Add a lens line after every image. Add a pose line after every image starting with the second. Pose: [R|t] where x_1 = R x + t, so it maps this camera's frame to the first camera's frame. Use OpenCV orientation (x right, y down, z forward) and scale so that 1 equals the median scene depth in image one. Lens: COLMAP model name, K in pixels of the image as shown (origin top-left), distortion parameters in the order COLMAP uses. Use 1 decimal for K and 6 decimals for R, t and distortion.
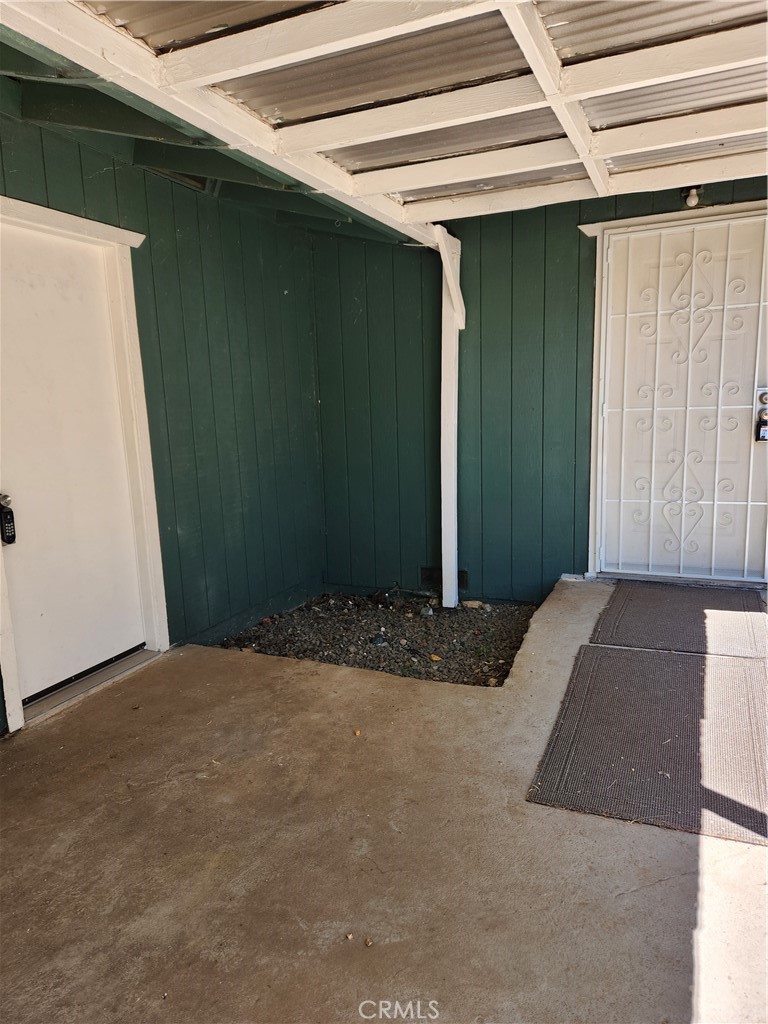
lens RADIAL K [[694.1, 0, 387.6], [0, 694.1, 505.8], [0, 0, 1]] dist [0.087790, -0.056818]
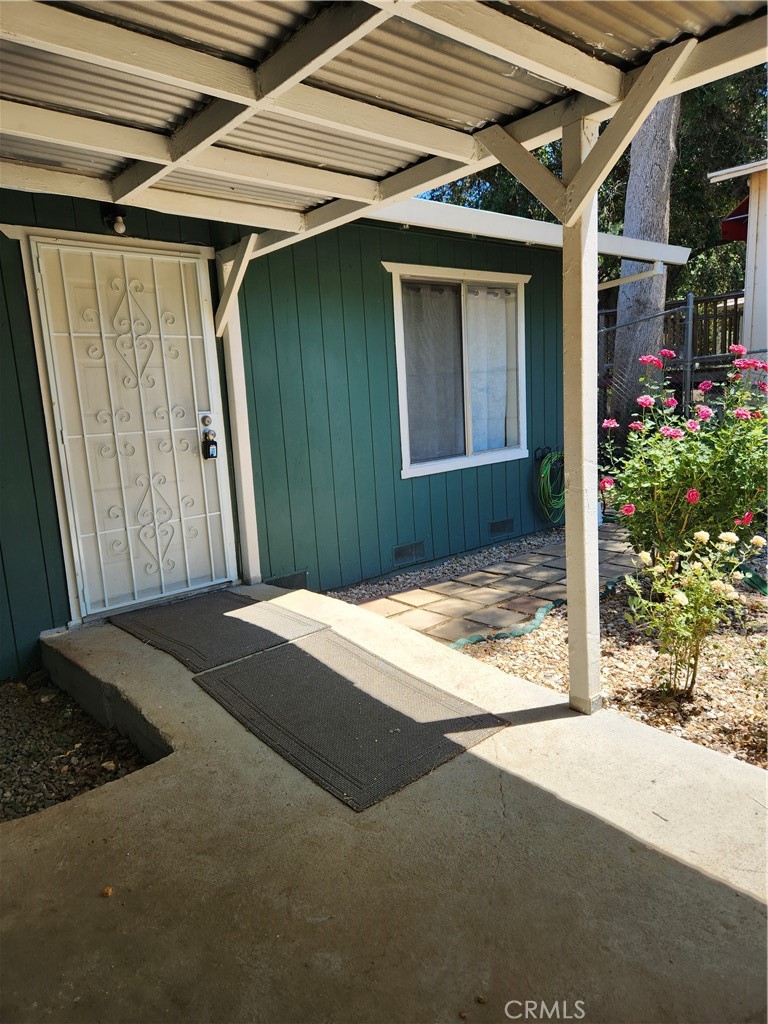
lens RADIAL K [[688.2, 0, 371.4], [0, 688.2, 512.7], [0, 0, 1]] dist [0.089491, -0.058841]
pose [[0.444584, -0.141100, 0.884554, -0.413005], [0.181042, 0.981289, 0.065537, -0.038130], [-0.877251, 0.131005, 0.461811, 0.327219]]
